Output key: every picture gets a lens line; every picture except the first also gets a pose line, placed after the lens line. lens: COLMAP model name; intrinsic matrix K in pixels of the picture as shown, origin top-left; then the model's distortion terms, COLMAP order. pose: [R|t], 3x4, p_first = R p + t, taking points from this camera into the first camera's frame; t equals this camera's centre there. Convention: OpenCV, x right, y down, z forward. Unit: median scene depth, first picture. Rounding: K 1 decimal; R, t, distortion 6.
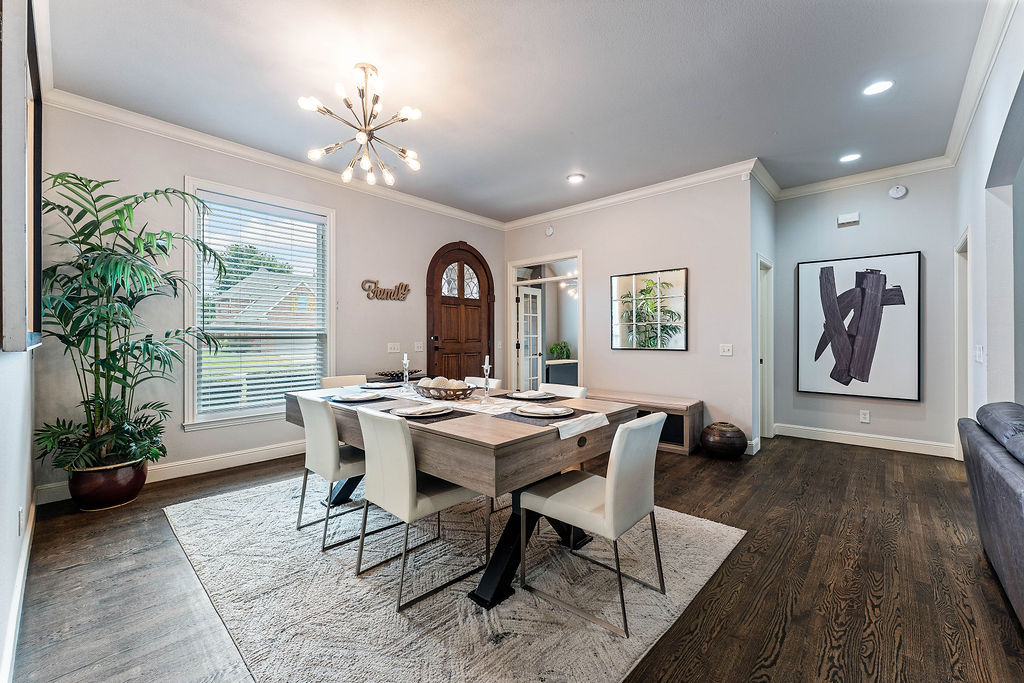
lens RADIAL K [[417.2, 0, 510.8], [0, 417.2, 339.2], [0, 0, 1]] dist [-0.000386, -0.000625]
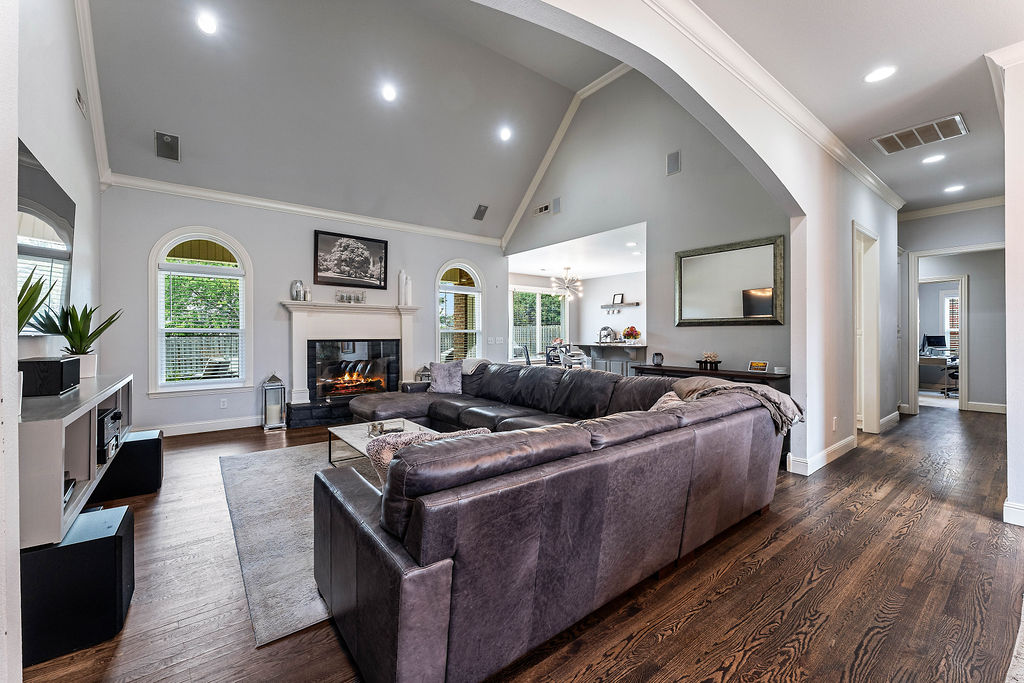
lens RADIAL K [[417.2, 0, 510.0], [0, 417.2, 337.8], [0, 0, 1]] dist [-0.000386, -0.000625]
pose [[-0.985237, 0.003829, 0.171154, 1.274432], [0.004694, 0.999978, 0.004650, -0.003432], [-0.171132, 0.005385, -0.985233, 2.074280]]
